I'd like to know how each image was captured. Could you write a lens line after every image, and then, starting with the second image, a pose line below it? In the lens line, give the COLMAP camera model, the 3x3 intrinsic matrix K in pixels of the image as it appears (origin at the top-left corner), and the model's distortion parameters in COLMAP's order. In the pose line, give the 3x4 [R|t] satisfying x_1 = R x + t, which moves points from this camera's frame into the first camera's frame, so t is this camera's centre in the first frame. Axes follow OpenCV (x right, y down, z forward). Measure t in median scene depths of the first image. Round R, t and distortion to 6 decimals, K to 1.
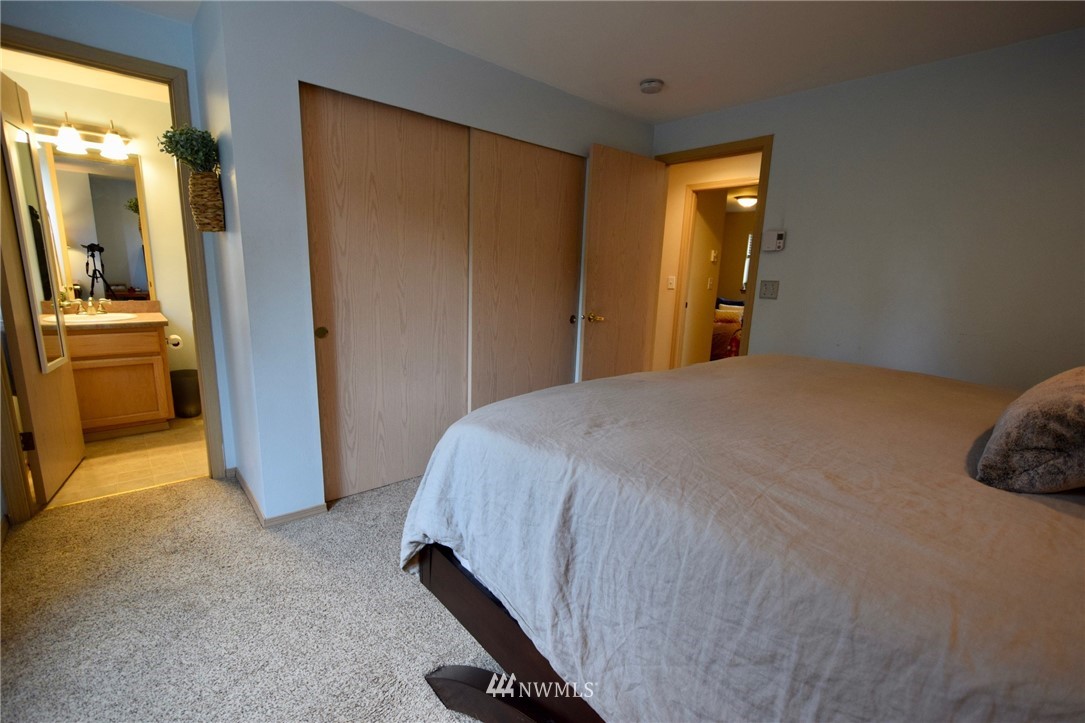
lens RADIAL K [[468.9, 0, 542.5], [0, 468.9, 361.5], [0, 0, 1]] dist [-0.003072, -0.001058]
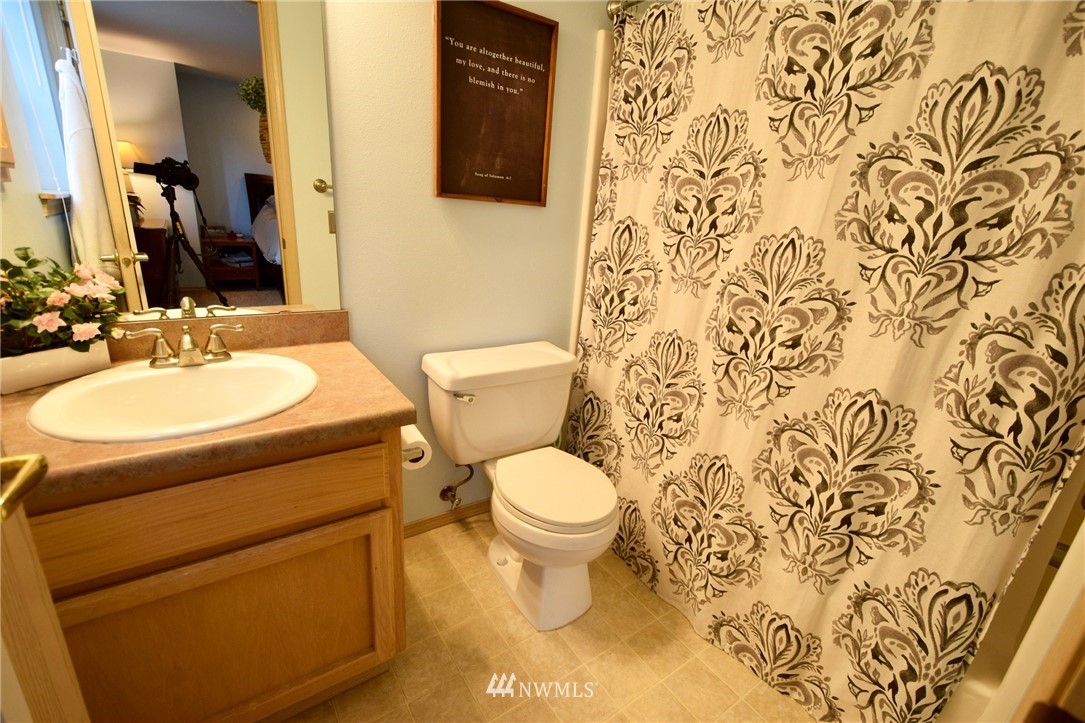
lens RADIAL K [[468.9, 0, 542.5], [0, 468.9, 361.5], [0, 0, 1]] dist [-0.003072, -0.001058]
pose [[0.991106, 0.069521, -0.113473, -0.638467], [-0.056806, 0.992120, 0.111678, -0.146939], [0.120343, -0.104239, 0.987245, 0.658595]]
